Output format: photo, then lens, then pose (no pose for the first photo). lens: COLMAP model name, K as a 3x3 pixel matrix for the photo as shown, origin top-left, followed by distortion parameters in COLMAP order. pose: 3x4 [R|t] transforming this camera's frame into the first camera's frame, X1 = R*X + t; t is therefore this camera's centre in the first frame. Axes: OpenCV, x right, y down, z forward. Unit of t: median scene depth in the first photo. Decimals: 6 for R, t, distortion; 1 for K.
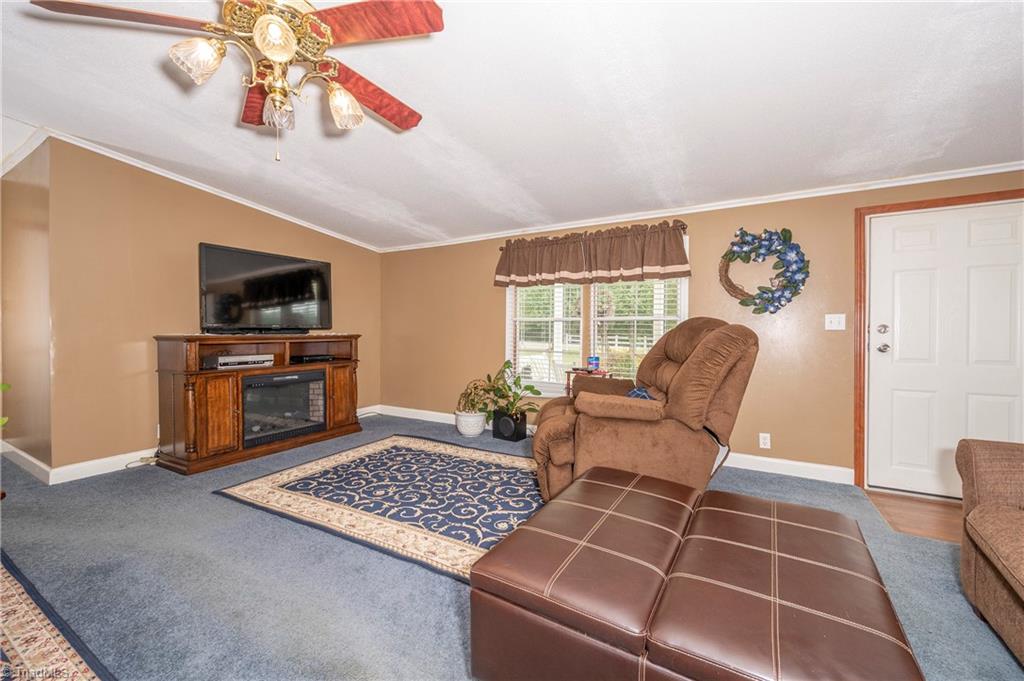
lens RADIAL K [[420.7, 0, 521.6], [0, 420.7, 336.1], [0, 0, 1]] dist [-0.000018, 0.000575]
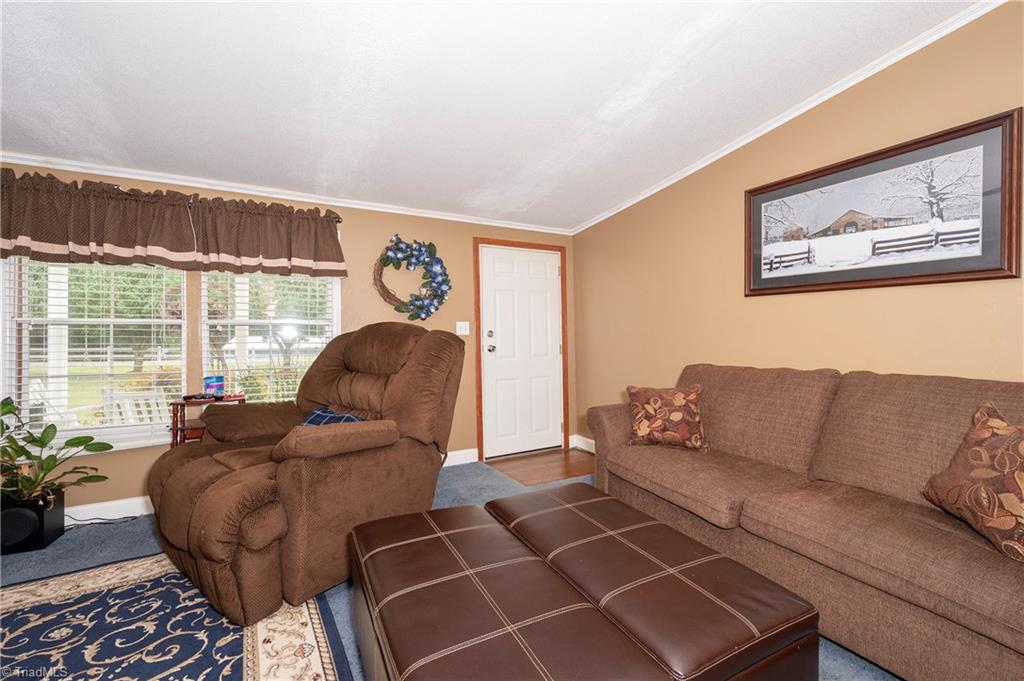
lens RADIAL K [[420.7, 0, 514.5], [0, 420.7, 333.0], [0, 0, 1]] dist [-0.000018, 0.000575]
pose [[0.522998, -0.003213, 0.852328, -0.188109], [0.023069, 0.999680, -0.010386, -0.004263], [-0.852022, 0.025094, 0.522905, 0.240666]]
